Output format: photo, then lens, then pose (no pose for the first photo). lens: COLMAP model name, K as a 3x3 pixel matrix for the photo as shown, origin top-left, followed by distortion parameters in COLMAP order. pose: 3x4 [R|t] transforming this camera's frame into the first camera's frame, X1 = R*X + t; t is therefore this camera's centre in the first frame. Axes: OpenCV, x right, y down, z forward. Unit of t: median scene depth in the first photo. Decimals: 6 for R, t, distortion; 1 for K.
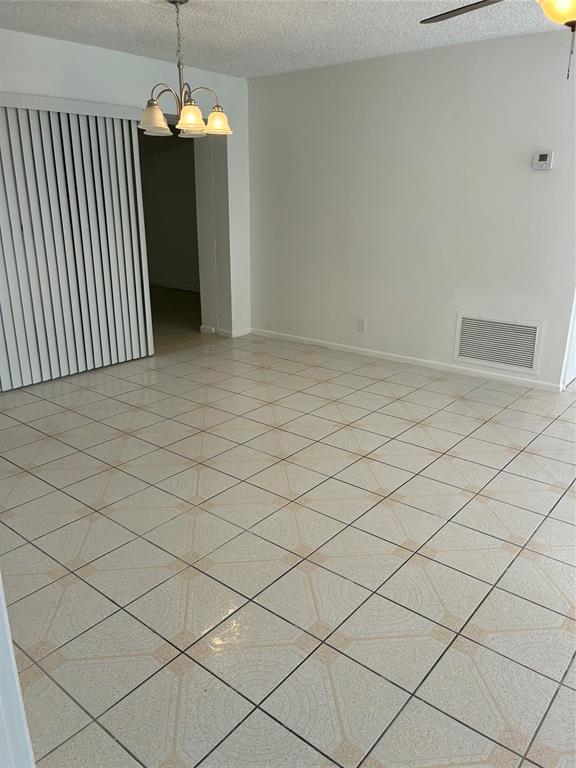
lens RADIAL K [[585.9, 0, 289.2], [0, 585.9, 384.1], [0, 0, 1]] dist [0.005671, -0.003192]
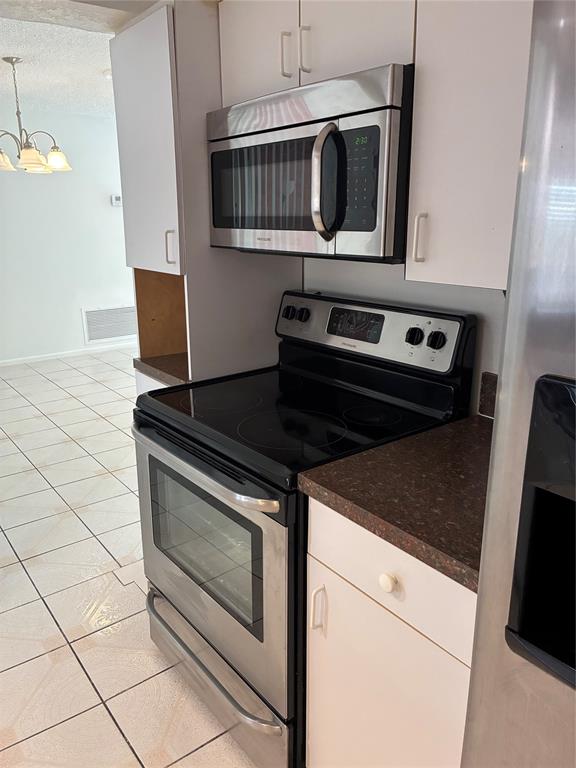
lens RADIAL K [[585.9, 0, 288.1], [0, 585.9, 384.6], [0, 0, 1]] dist [0.005671, -0.003192]
pose [[0.226859, -0.272769, 0.934950, -0.913777], [0.306877, 0.931099, 0.197185, -0.081333], [-0.924317, 0.242181, 0.294935, 0.211833]]
